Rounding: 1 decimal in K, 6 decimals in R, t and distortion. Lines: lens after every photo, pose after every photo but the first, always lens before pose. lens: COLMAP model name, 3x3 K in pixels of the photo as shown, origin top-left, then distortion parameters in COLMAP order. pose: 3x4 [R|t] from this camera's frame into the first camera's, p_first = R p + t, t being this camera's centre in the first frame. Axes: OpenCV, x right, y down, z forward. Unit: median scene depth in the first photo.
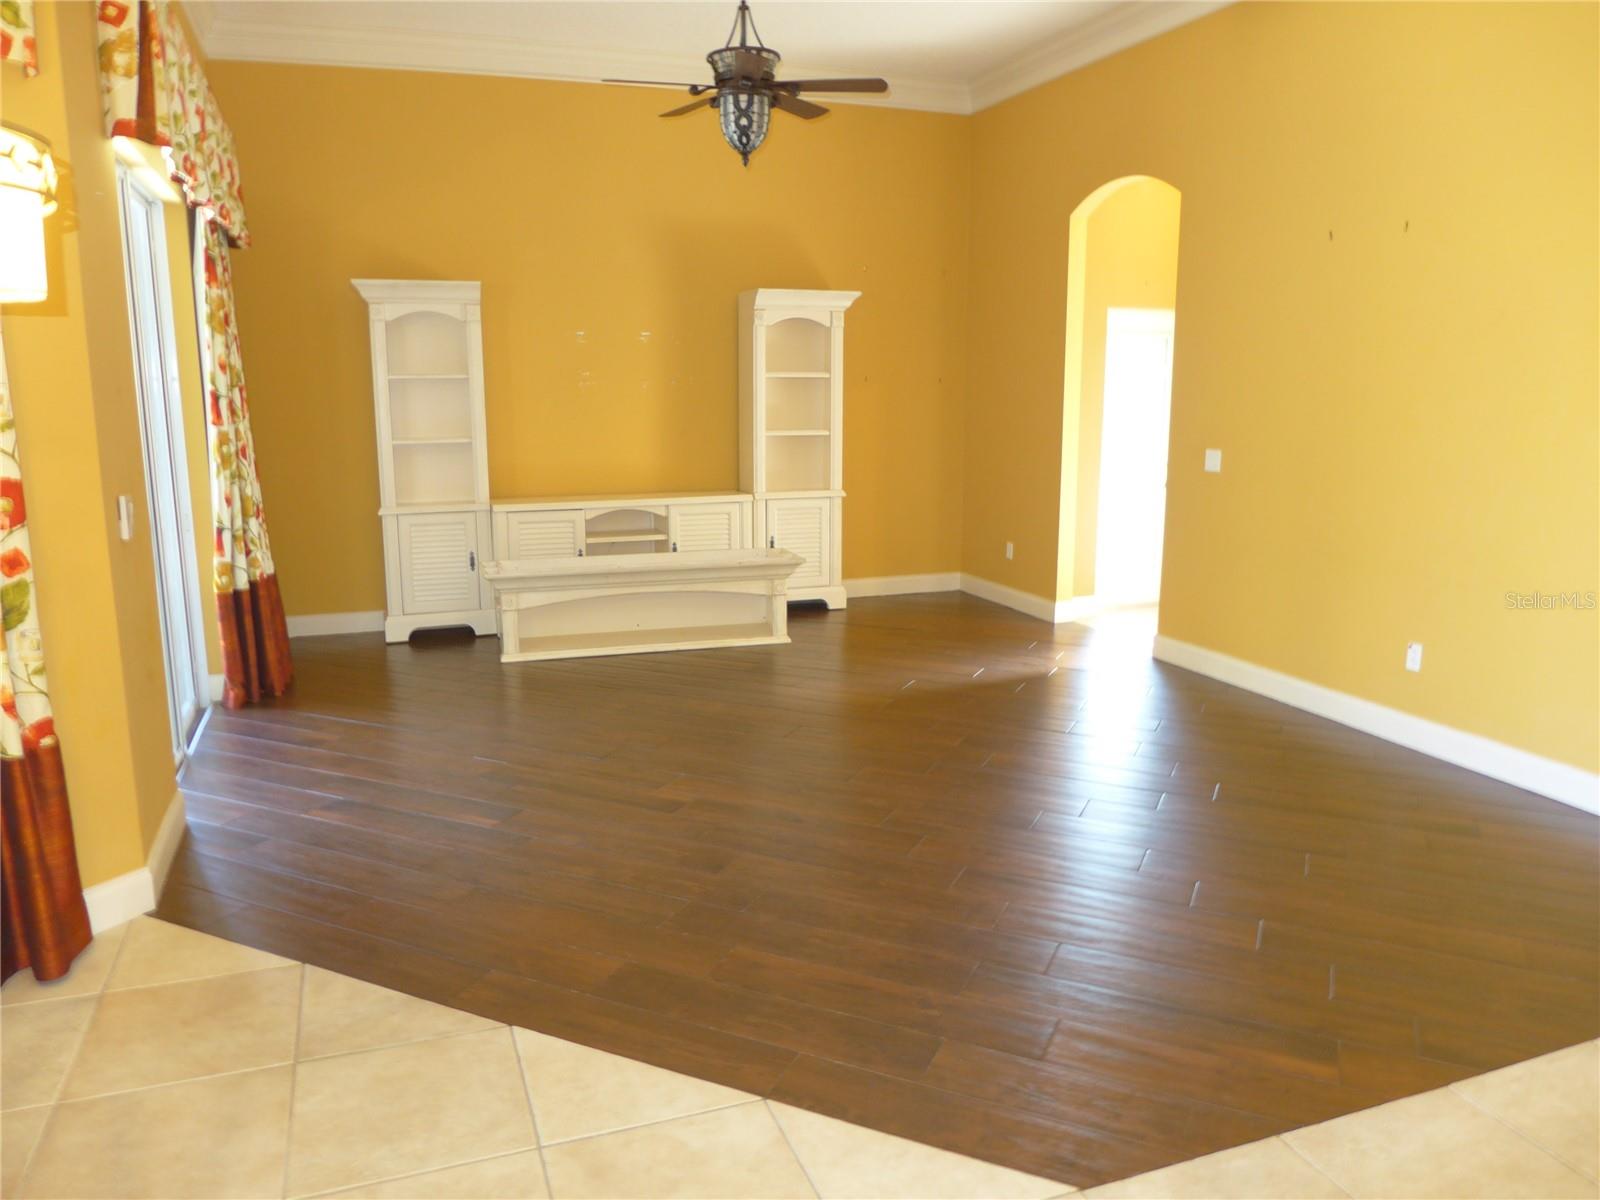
lens RADIAL K [[1148.2, 0, 800.0], [0, 1148.2, 600.0], [0, 0, 1]] dist [-0.050784, 0.009462]
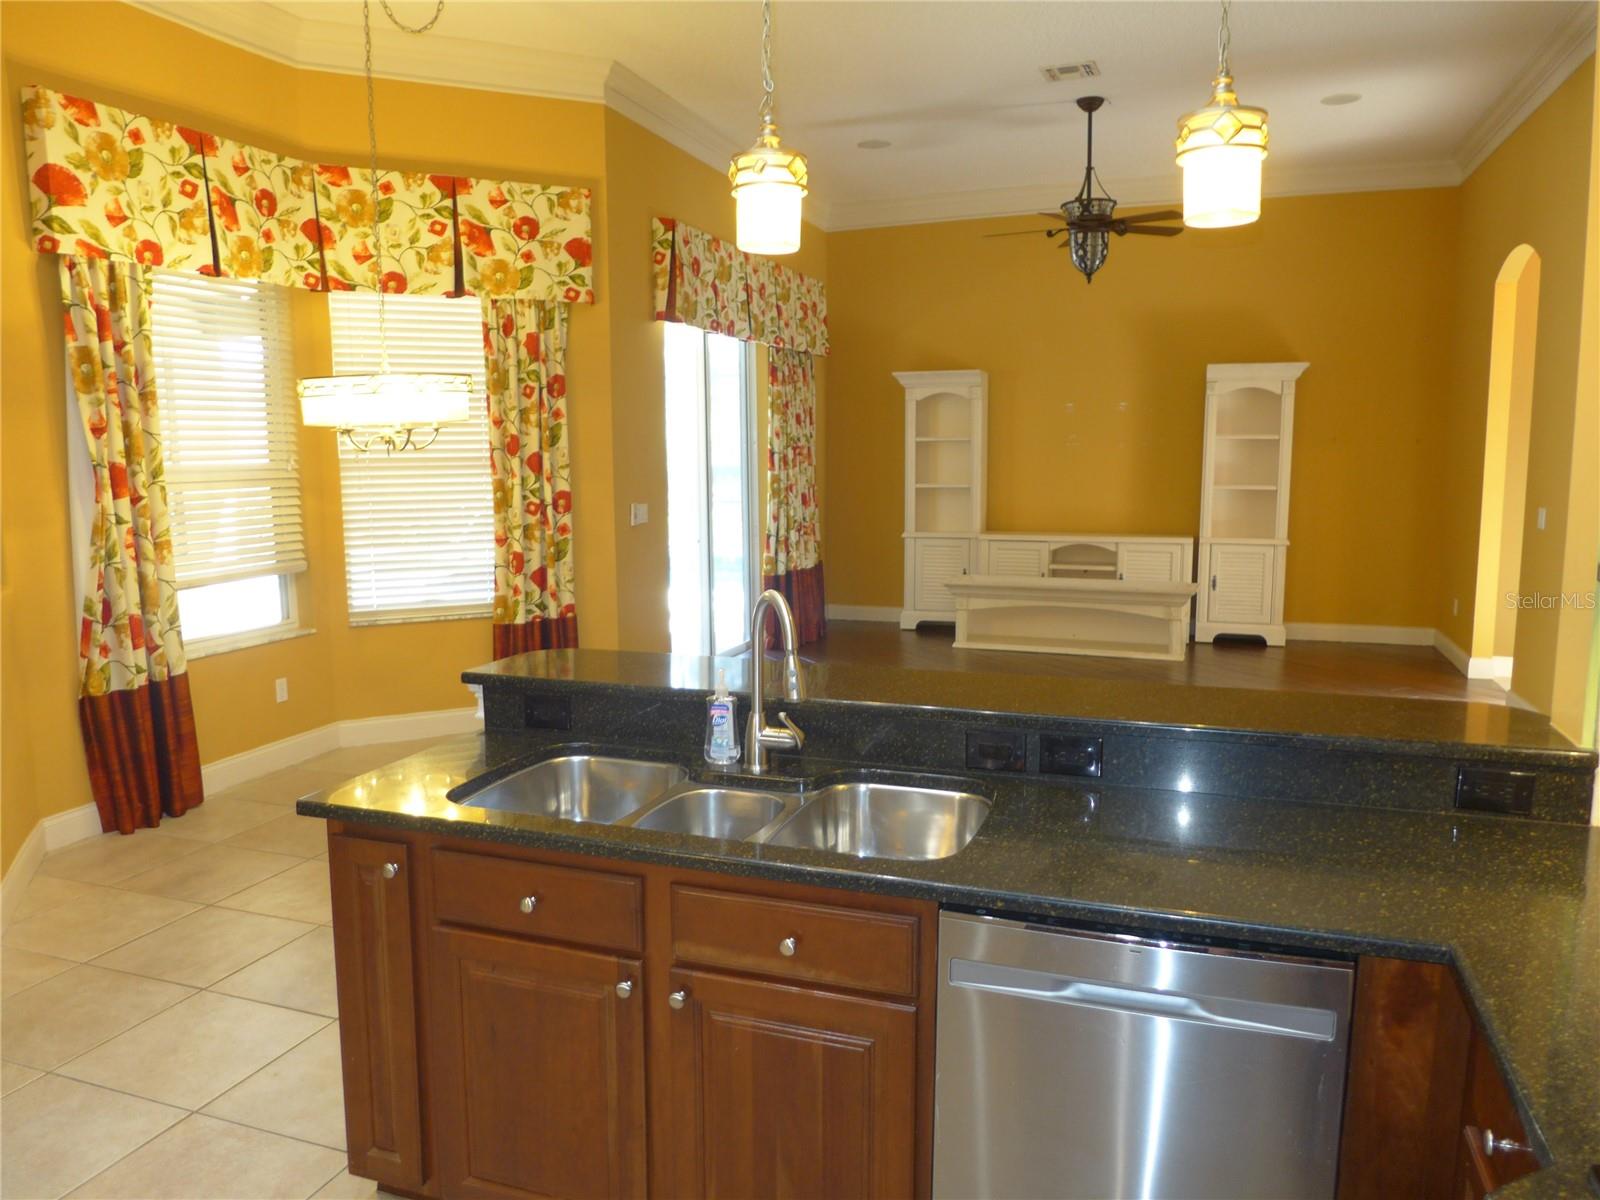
lens RADIAL K [[1158.2, 0, 796.2], [0, 1158.2, 606.2], [0, 0, 1]] dist [-0.044445, 0.010385]
pose [[0.757041, 0.085342, -0.647769, 0.571778], [-0.113484, 0.993538, -0.001732, 0.034710], [0.643436, 0.074823, 0.761835, -0.210062]]
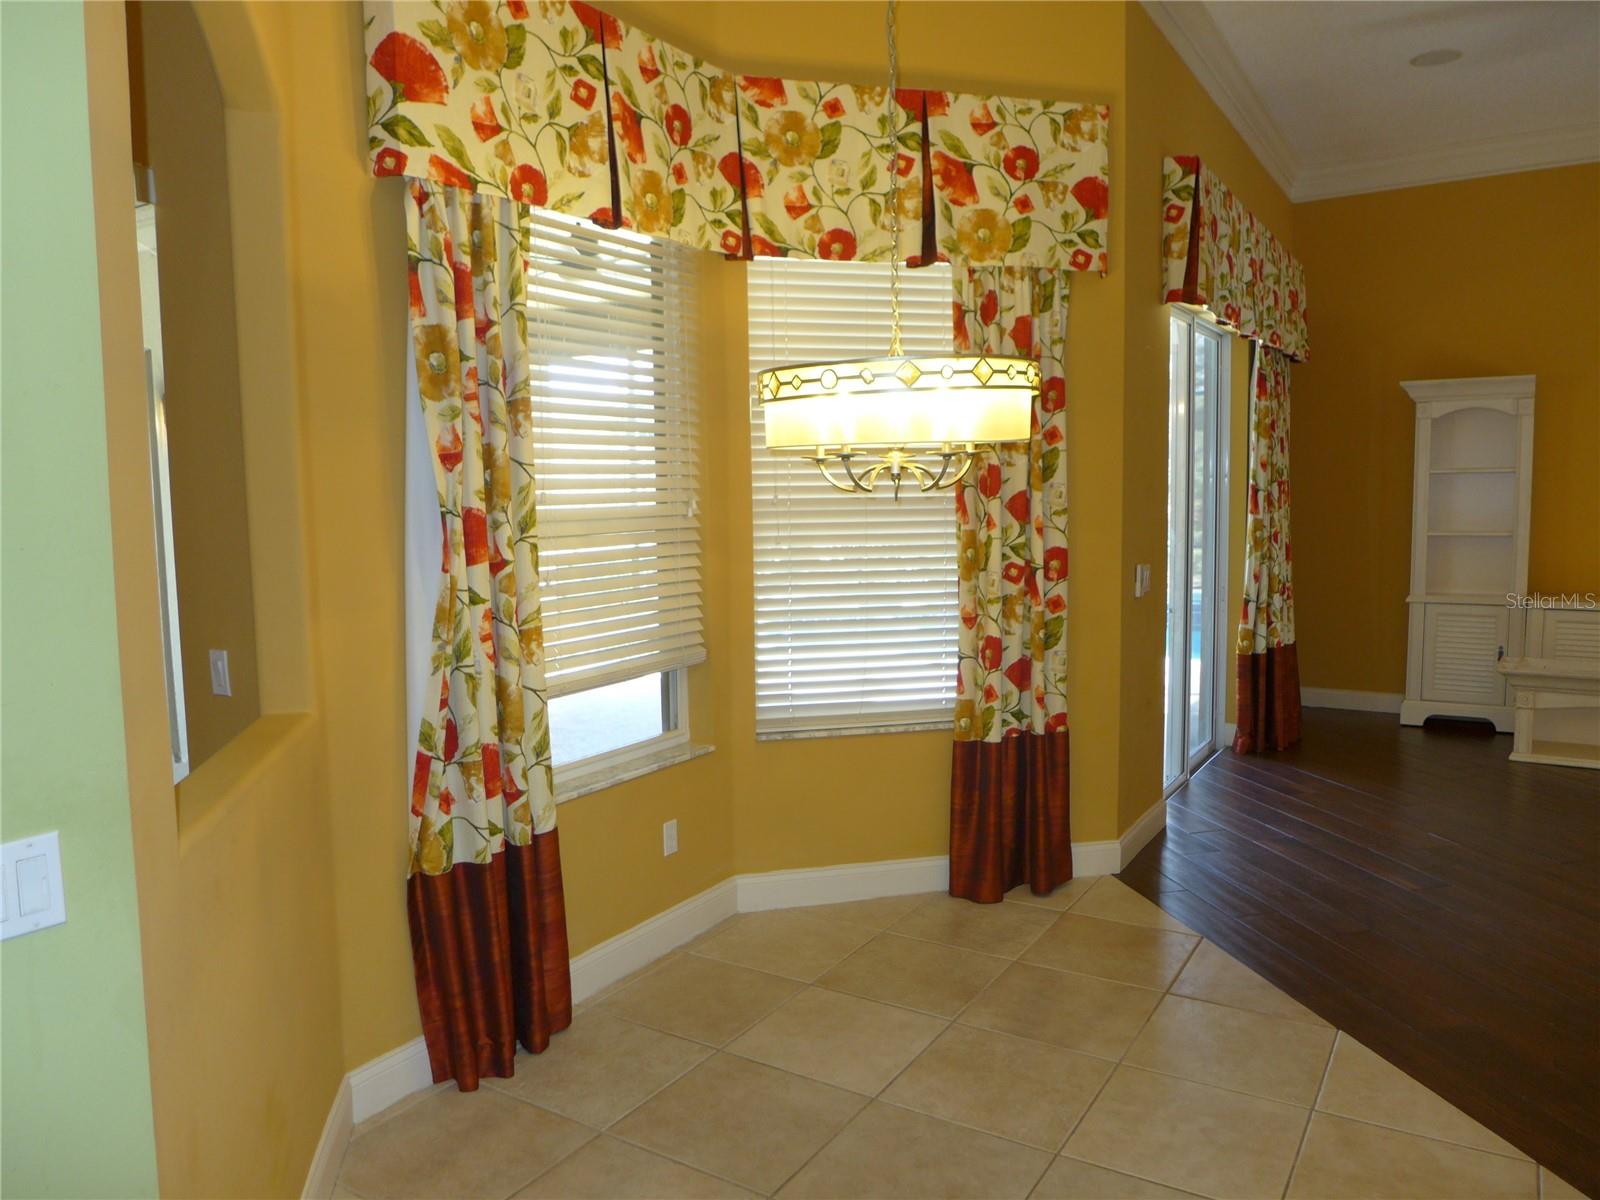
lens RADIAL K [[1156.7, 0, 786.1], [0, 1156.7, 593.9], [0, 0, 1]] dist [-0.044003, 0.001888]
pose [[0.597470, 0.069627, -0.798863, 0.156520], [-0.134463, 0.990817, -0.014208, 0.012224], [0.790537, 0.115906, 0.601346, -0.103306]]
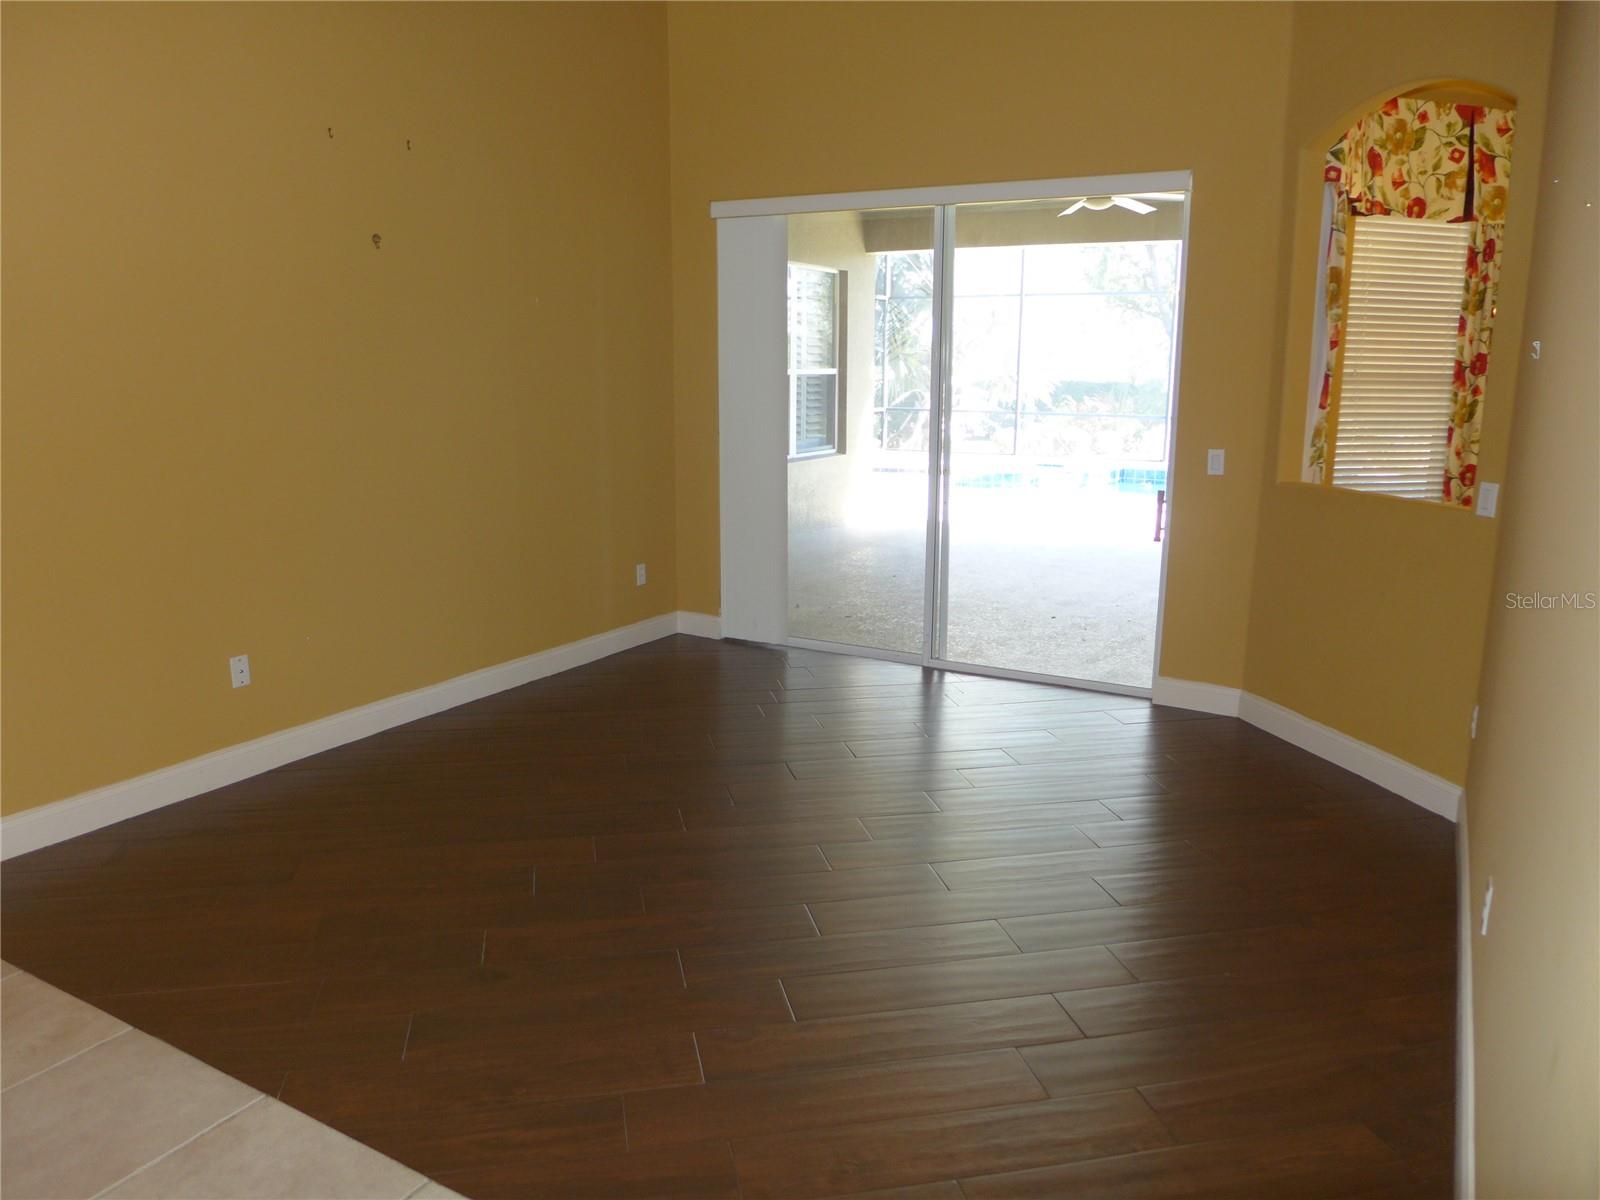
lens RADIAL K [[1156.7, 0, 786.1], [0, 1156.7, 593.9], [0, 0, 1]] dist [-0.044003, 0.001888]
pose [[0.629977, 0.158398, -0.760289, 0.094828], [-0.147767, 0.985543, 0.082888, 0.150920], [0.762426, 0.060128, 0.644275, -0.830926]]
